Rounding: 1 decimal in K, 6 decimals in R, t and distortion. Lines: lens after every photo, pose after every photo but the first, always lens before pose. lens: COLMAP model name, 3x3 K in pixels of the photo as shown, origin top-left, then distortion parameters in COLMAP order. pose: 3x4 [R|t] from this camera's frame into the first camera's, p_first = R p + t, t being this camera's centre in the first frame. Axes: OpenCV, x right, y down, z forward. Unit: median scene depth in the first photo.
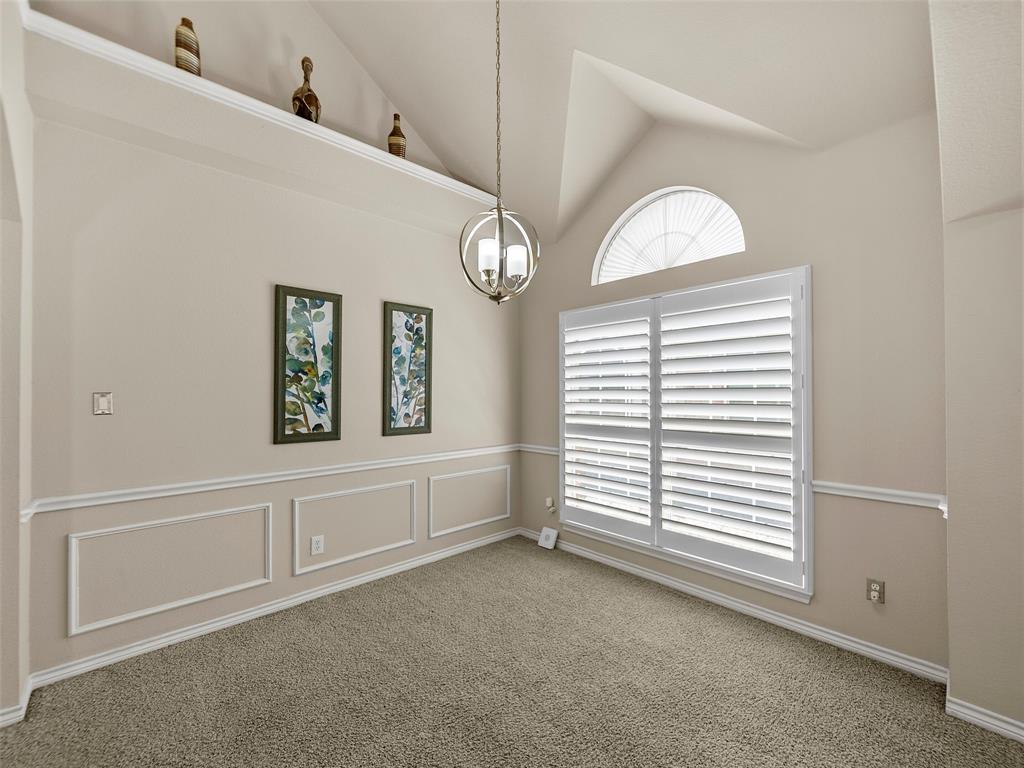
lens RADIAL K [[424.1, 0, 515.1], [0, 424.1, 390.9], [0, 0, 1]] dist [-0.000967, -0.000199]
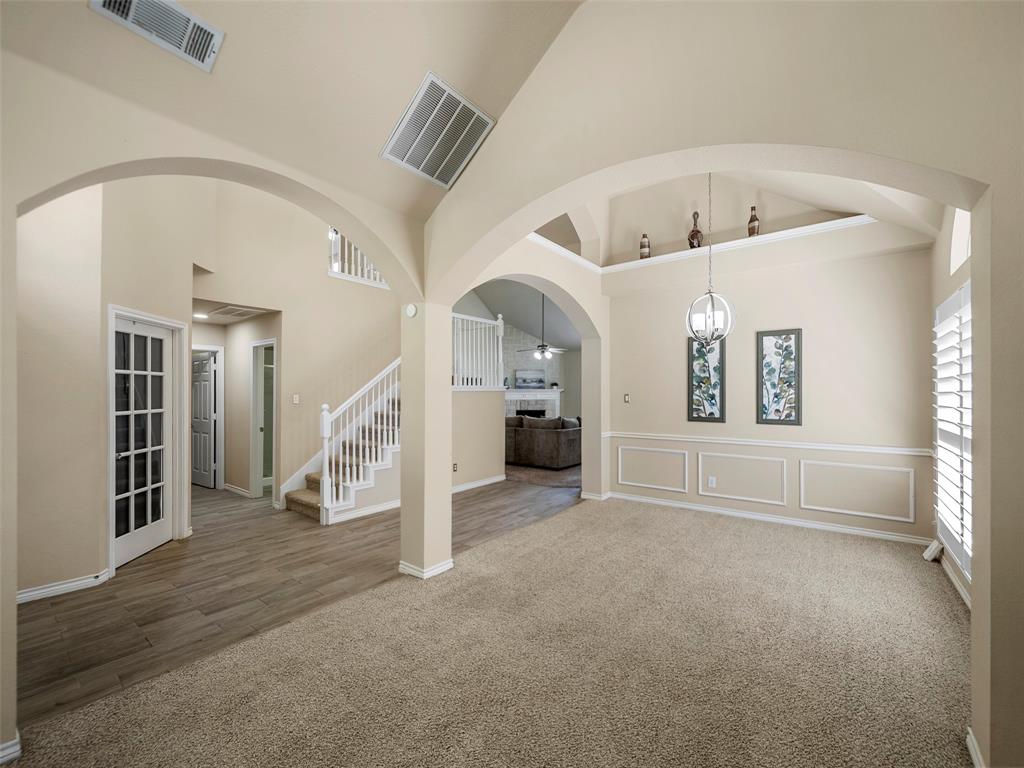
lens RADIAL K [[424.1, 0, 515.1], [0, 424.1, 390.9], [0, 0, 1]] dist [-0.000967, -0.000199]
pose [[0.168091, -0.001649, -0.985770, 0.996097], [0.008141, 0.999967, -0.000285, -0.013472], [0.985738, -0.007978, 0.168099, -0.072548]]
